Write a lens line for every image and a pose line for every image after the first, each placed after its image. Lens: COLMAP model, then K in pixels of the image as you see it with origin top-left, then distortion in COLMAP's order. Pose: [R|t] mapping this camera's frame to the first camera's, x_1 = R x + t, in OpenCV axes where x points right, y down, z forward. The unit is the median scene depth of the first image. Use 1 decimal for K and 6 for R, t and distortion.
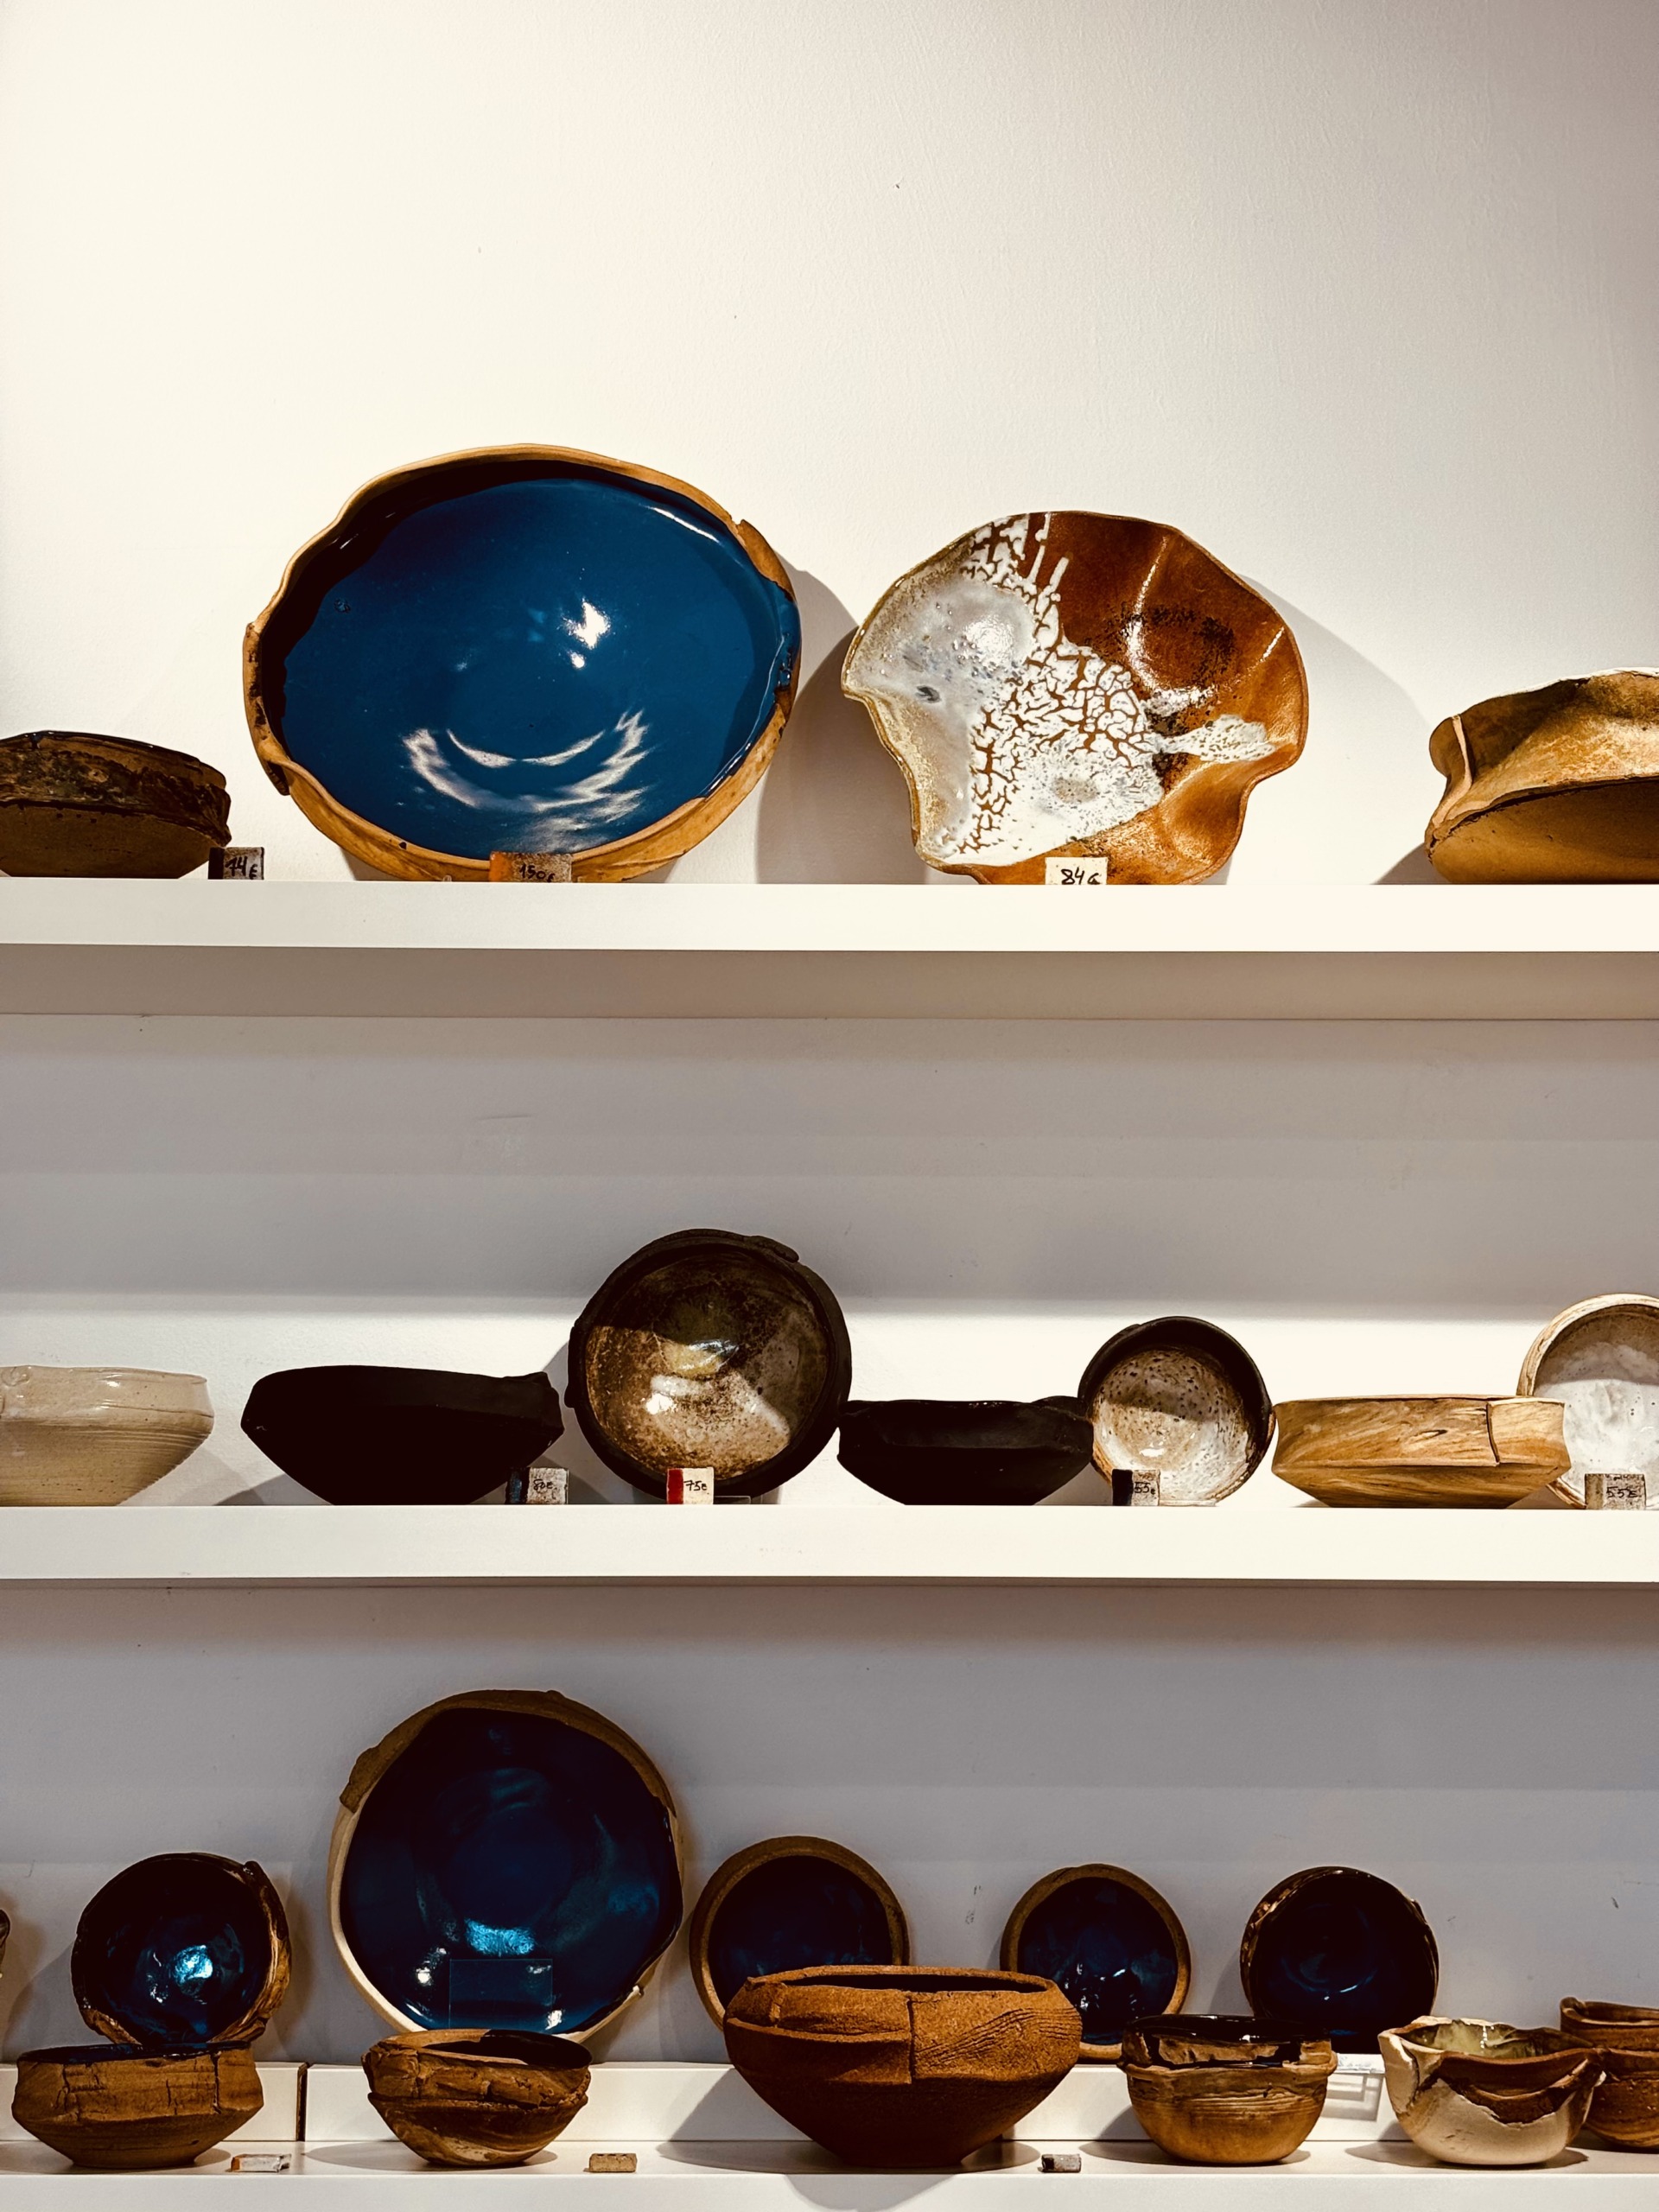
lens RADIAL K [[3342.8, 0, 825.7], [0, 3342.8, 1103.1], [0, 0, 1]] dist [0.101342, 0.000000]
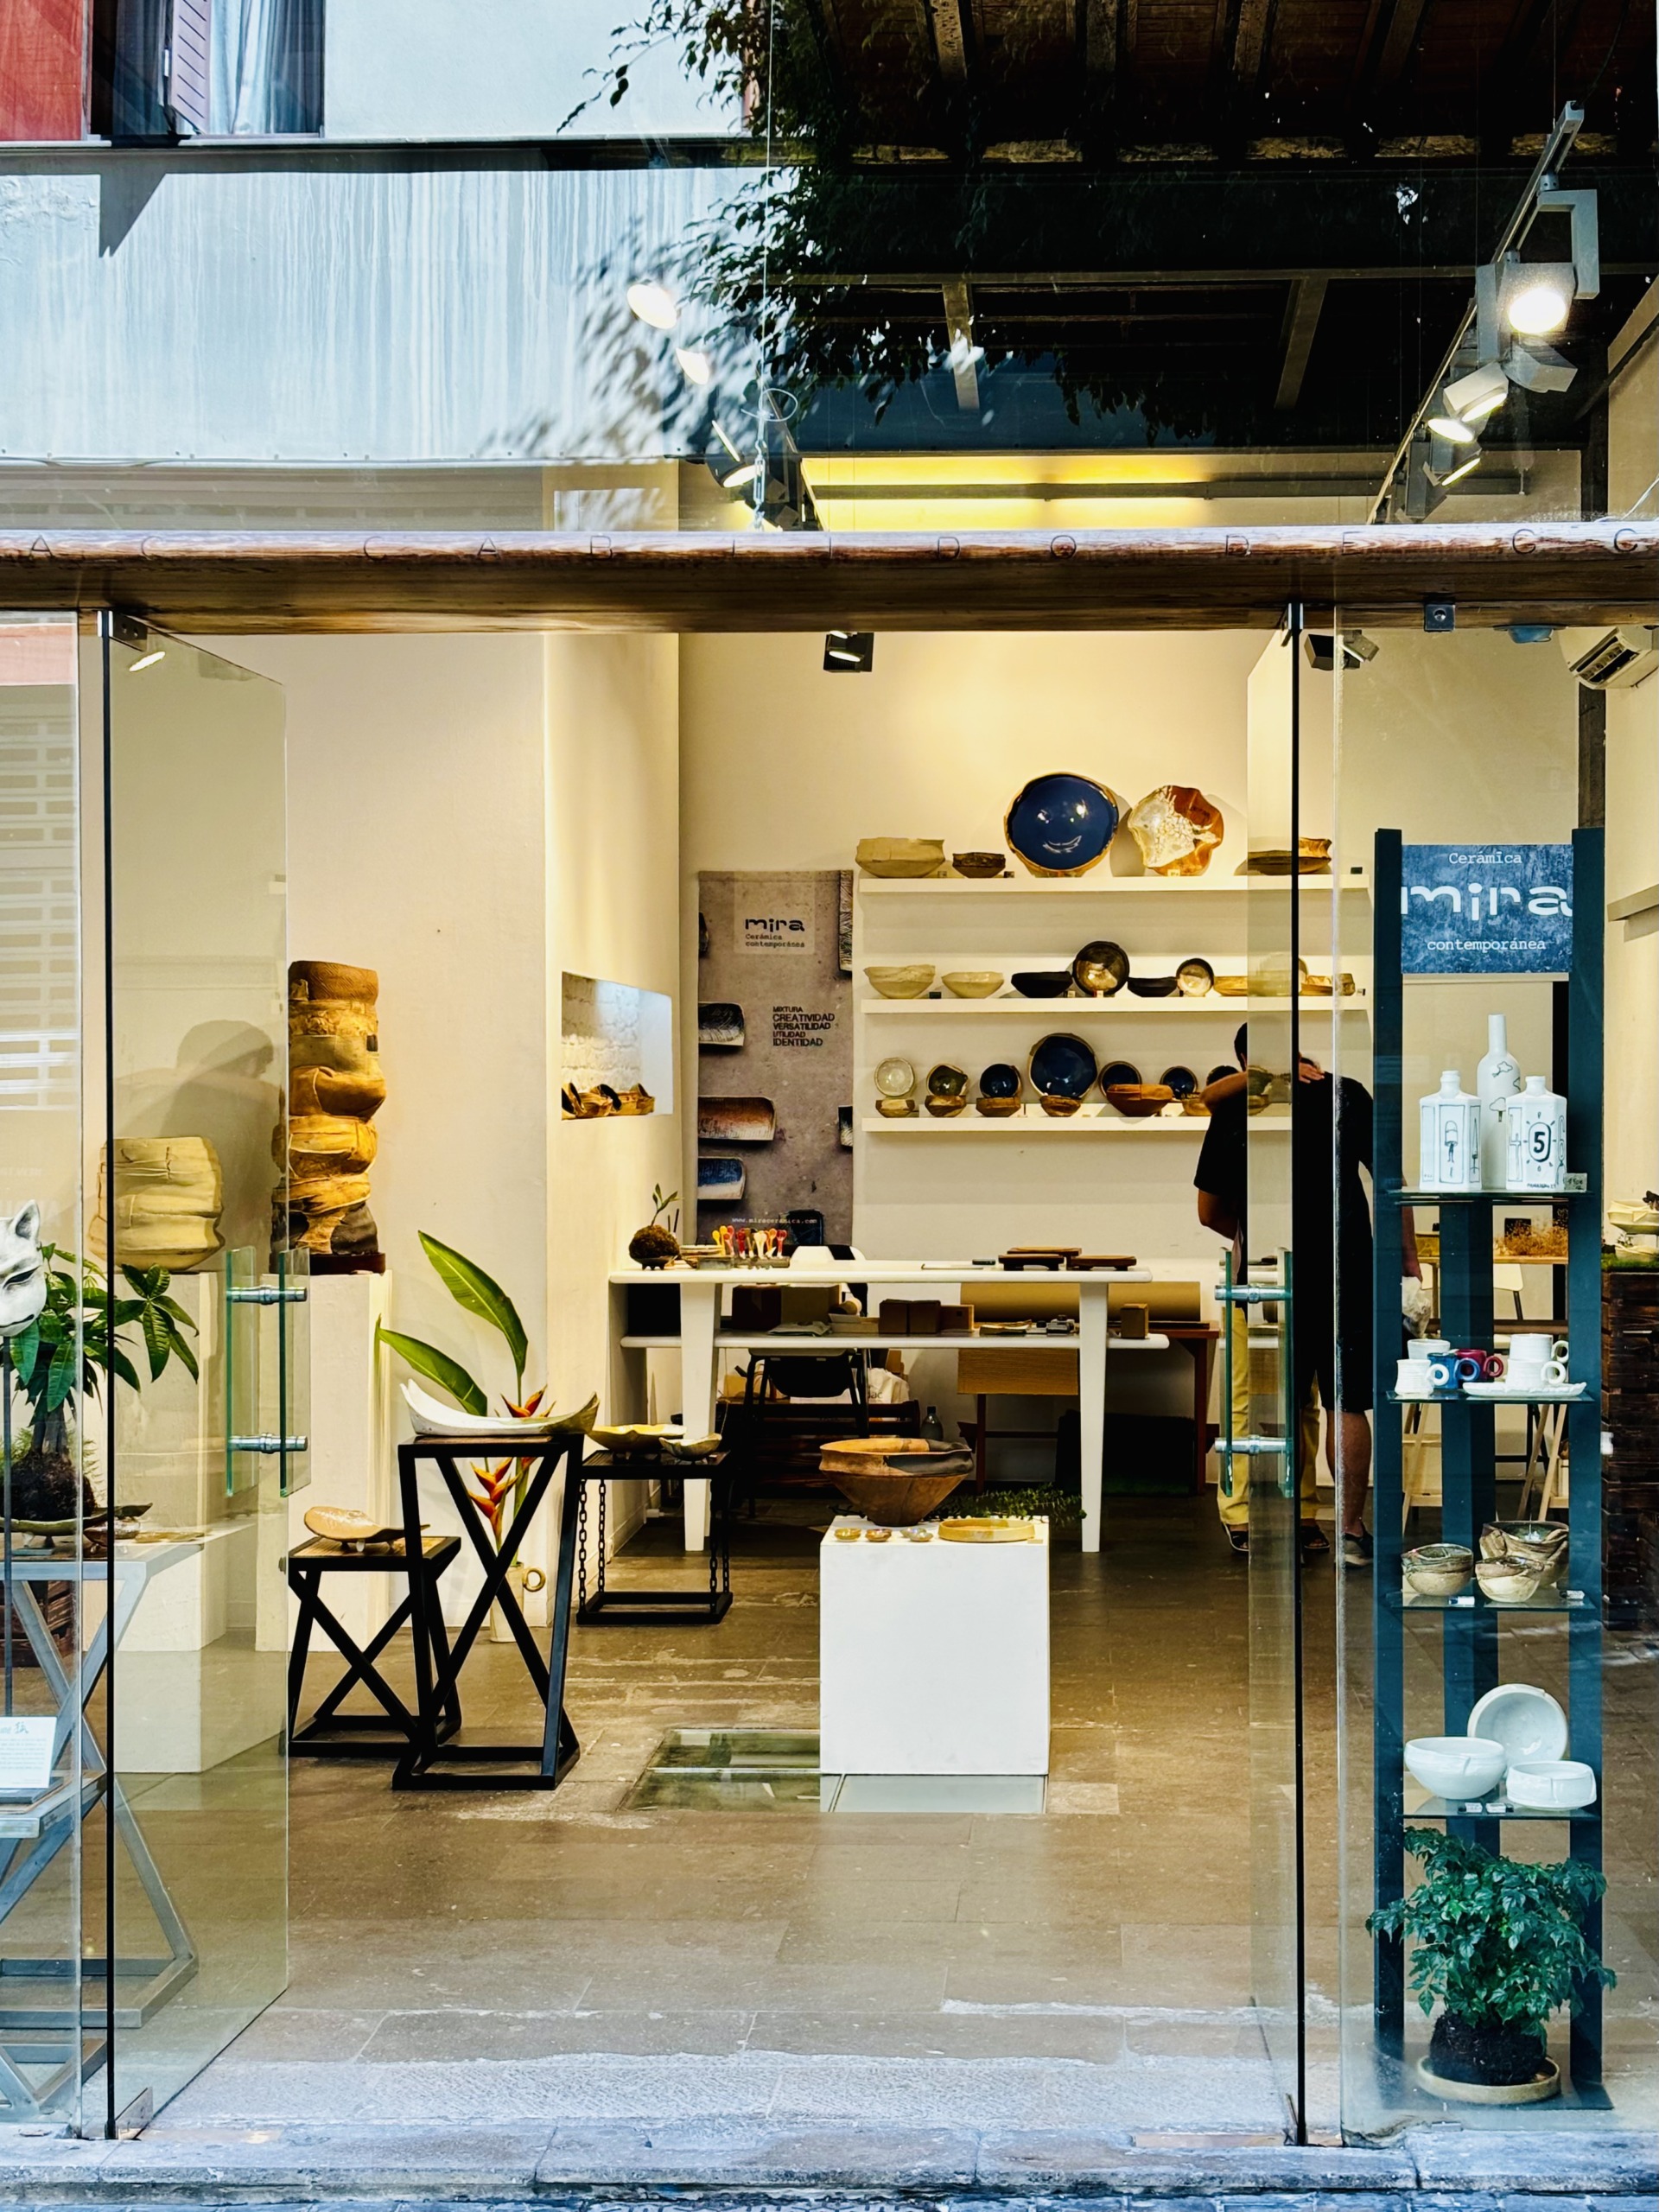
lens RADIAL K [[3353.2, 0, 828.7], [0, 3353.2, 1105.8], [0, 0, 1]] dist [0.025795, 0.000000]
pose [[0.995972, -0.005199, -0.089515, 0.007187], [0.020788, 0.984507, 0.174109, -0.606850], [0.087222, -0.175269, 0.980649, -4.020276]]
